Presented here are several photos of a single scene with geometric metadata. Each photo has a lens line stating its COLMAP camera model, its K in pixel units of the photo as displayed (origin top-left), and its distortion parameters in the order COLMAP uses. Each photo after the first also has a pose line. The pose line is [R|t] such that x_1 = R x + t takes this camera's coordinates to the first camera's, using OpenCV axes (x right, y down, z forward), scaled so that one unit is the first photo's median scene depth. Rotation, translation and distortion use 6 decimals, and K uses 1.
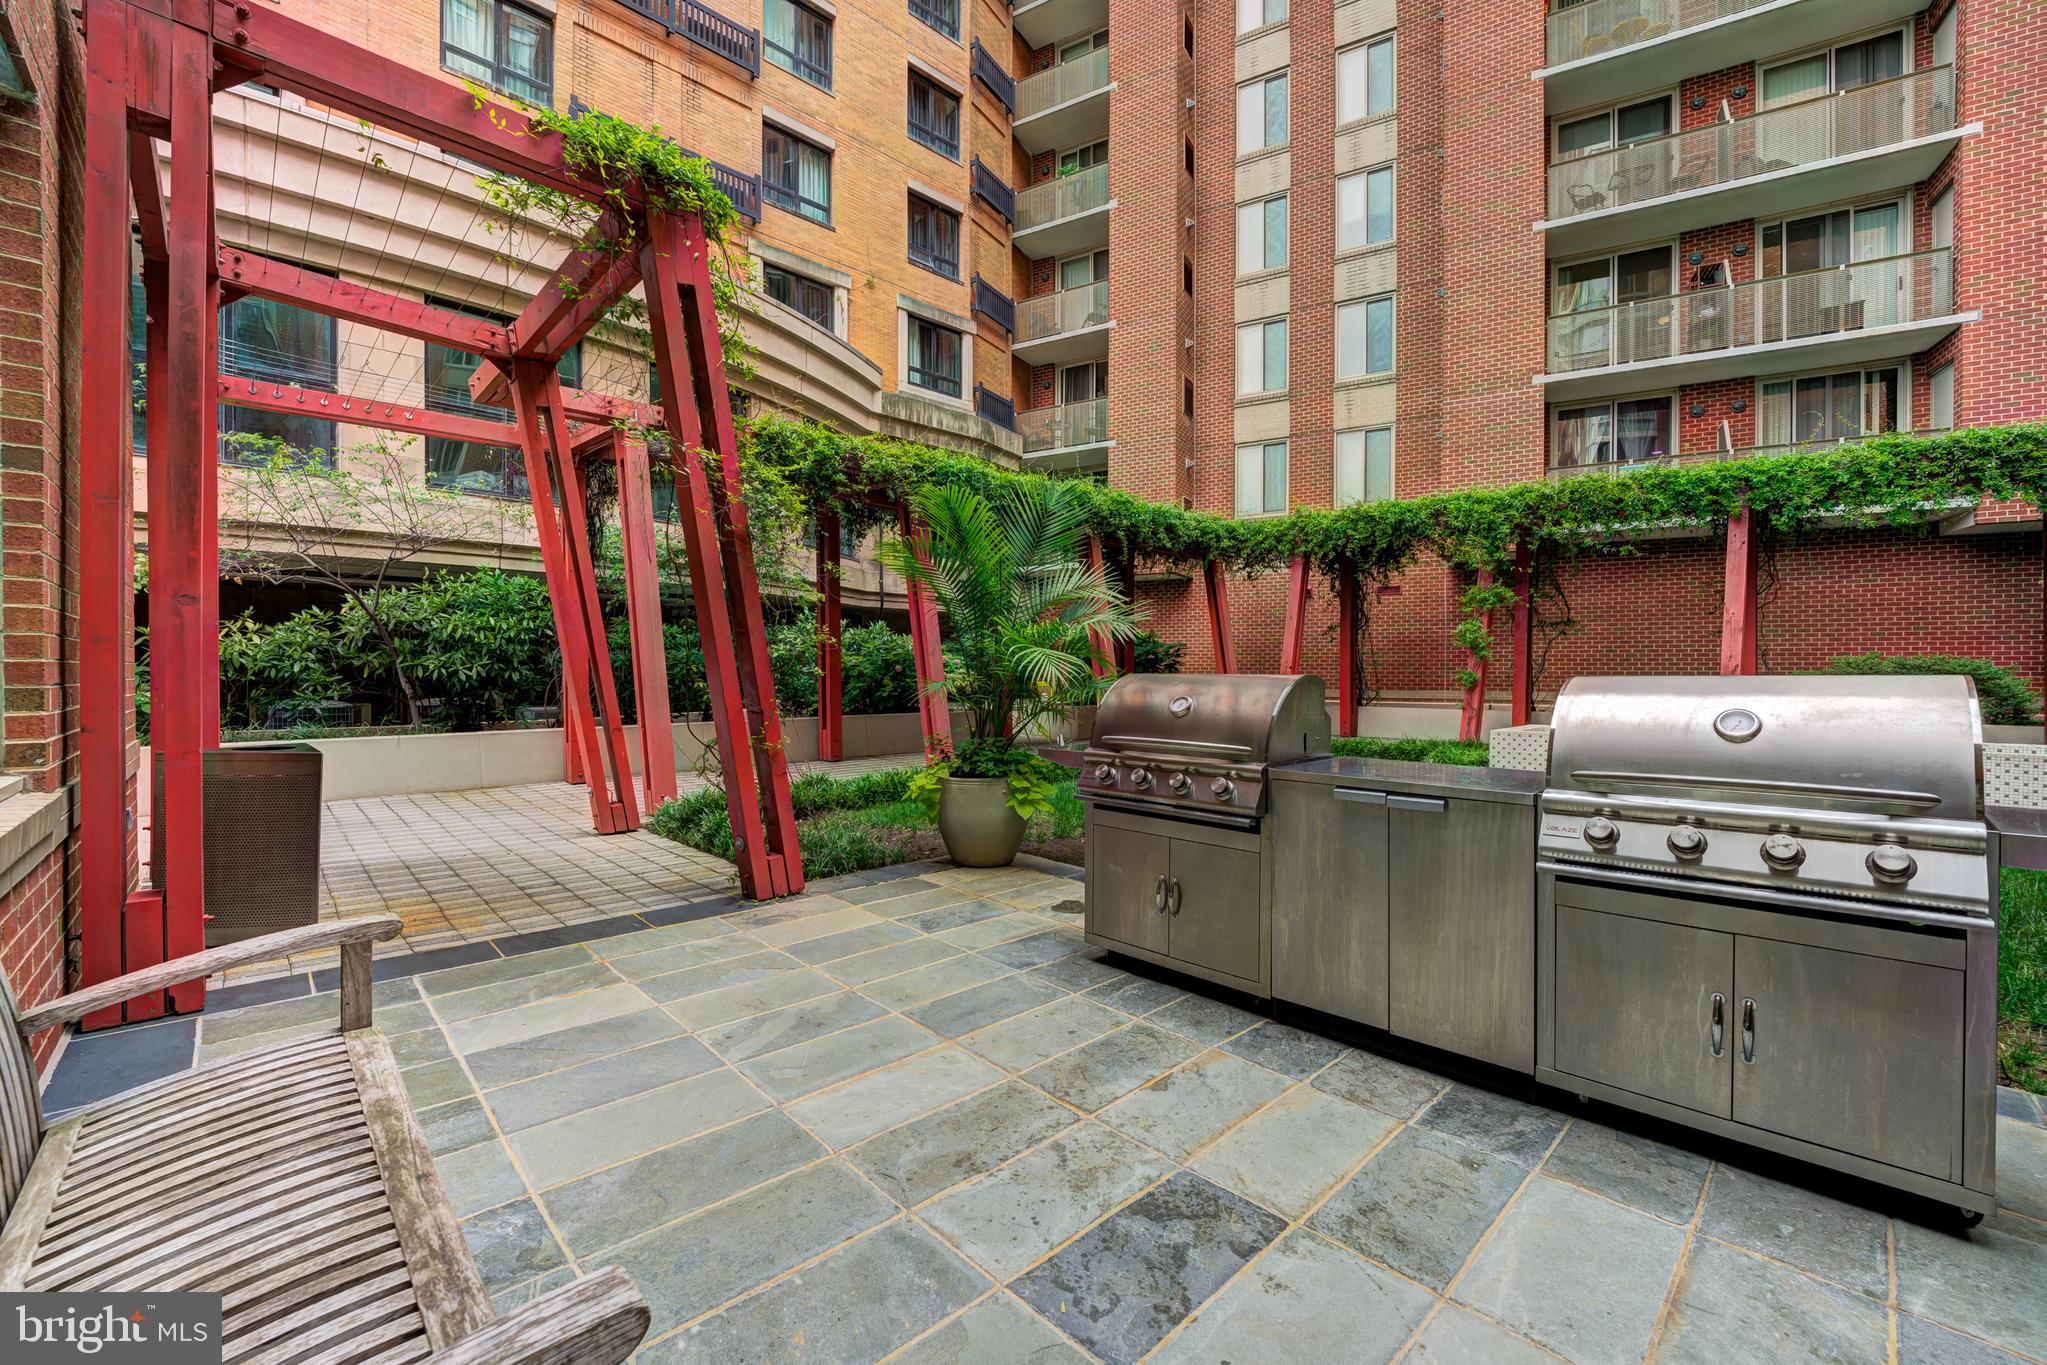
lens RADIAL K [[822.4, 0, 1024.2], [0, 822.4, 678.1], [0, 0, 1]] dist [0.001806, -0.006389]
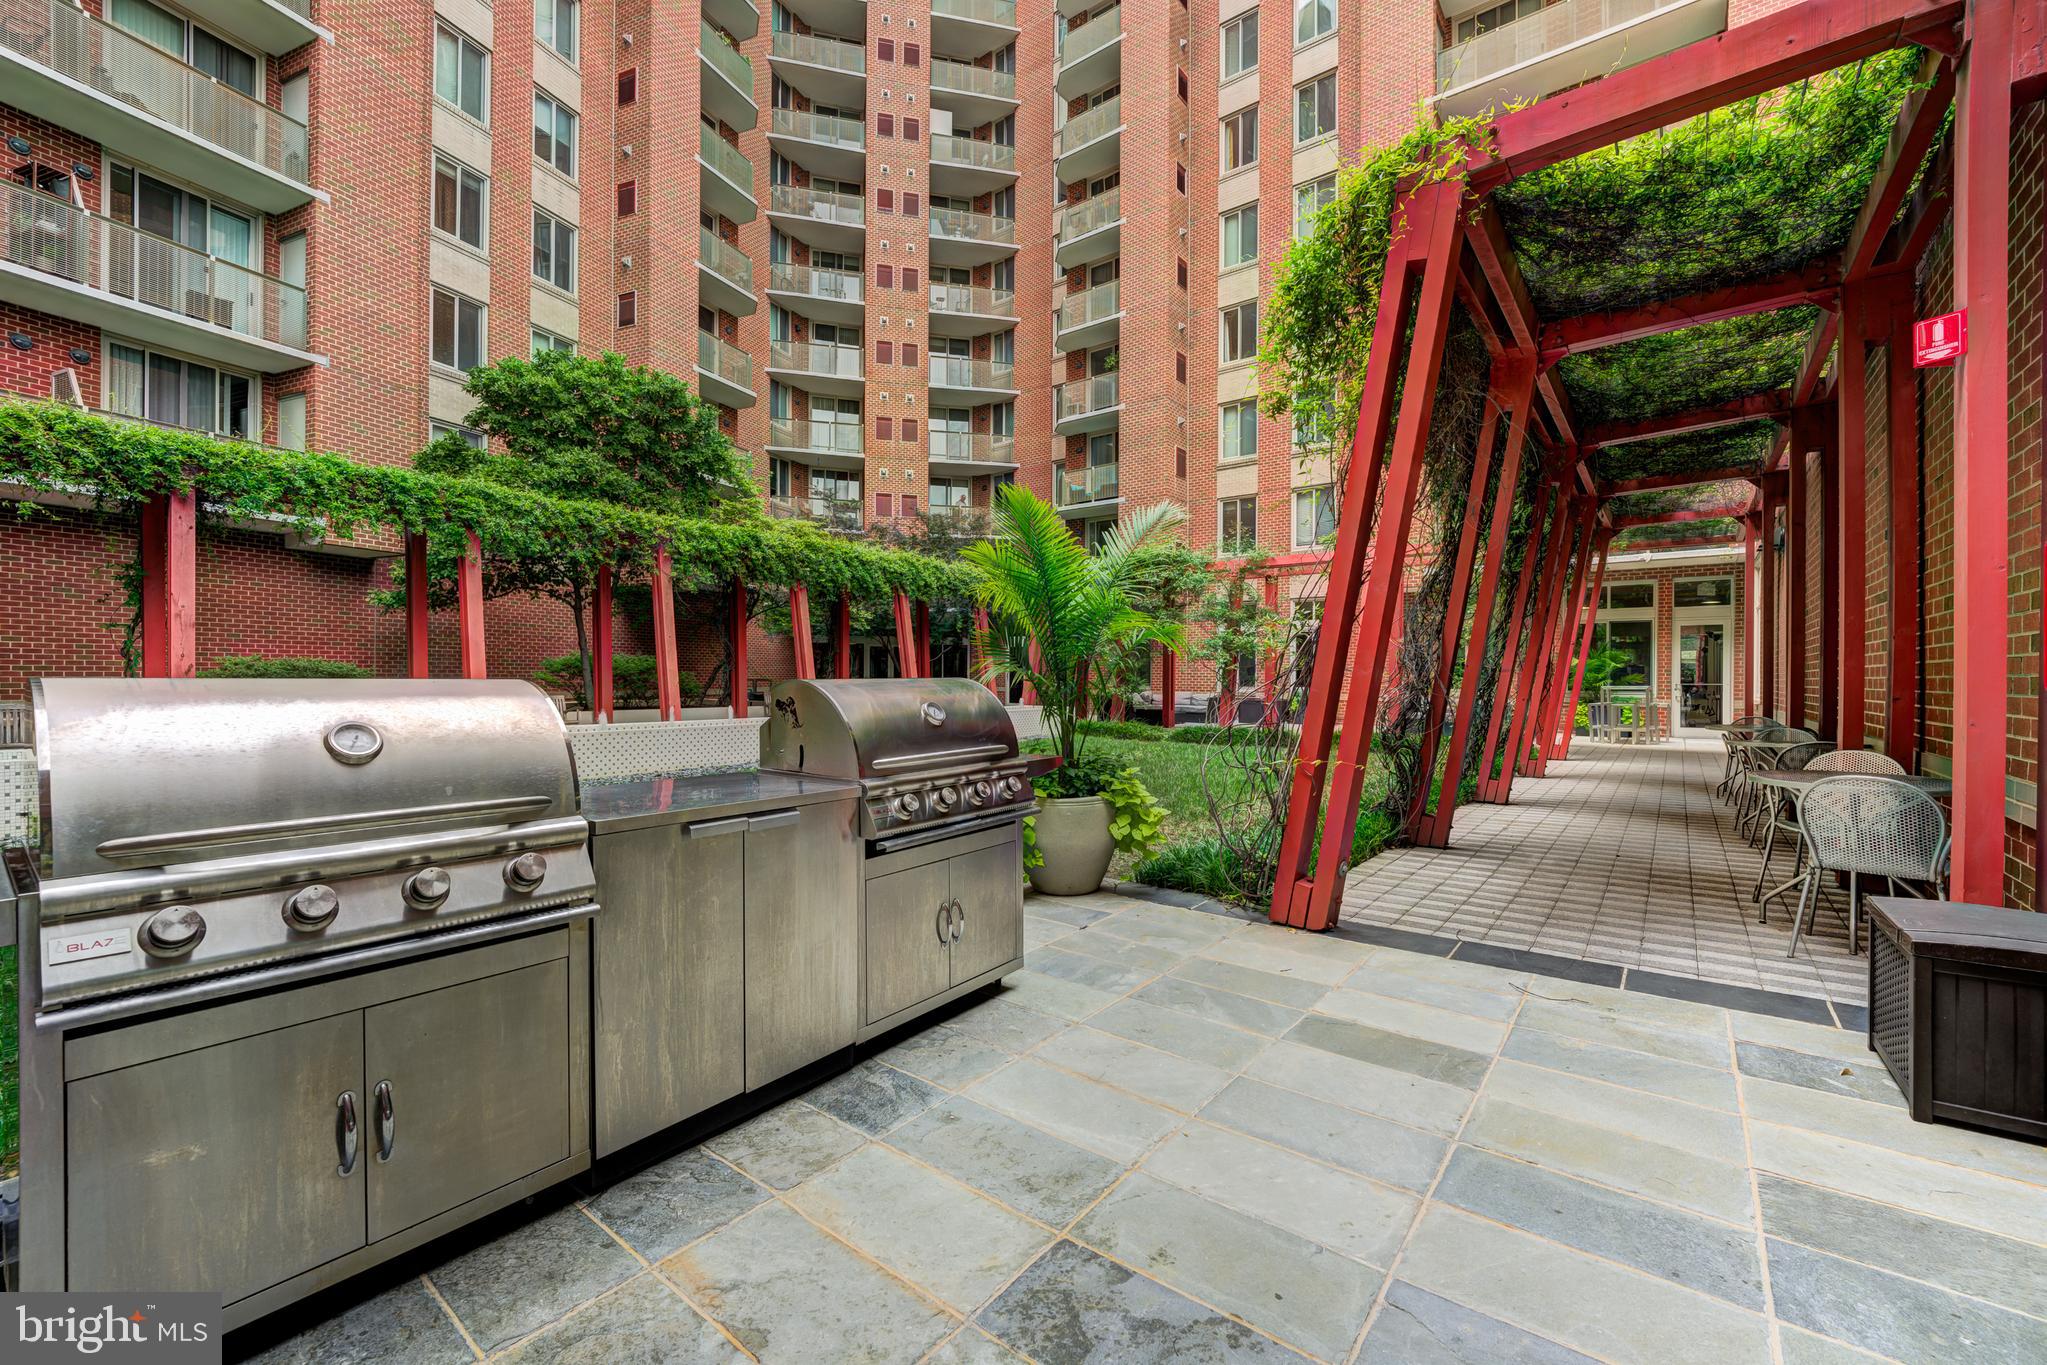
lens RADIAL K [[822.4, 0, 1024.2], [0, 822.4, 678.1], [0, 0, 1]] dist [0.001806, -0.006389]
pose [[-0.131353, -0.003357, 0.991330, -0.138333], [0.003715, 0.999986, 0.003879, -0.002173], [-0.991329, 0.004193, -0.131339, 0.252620]]
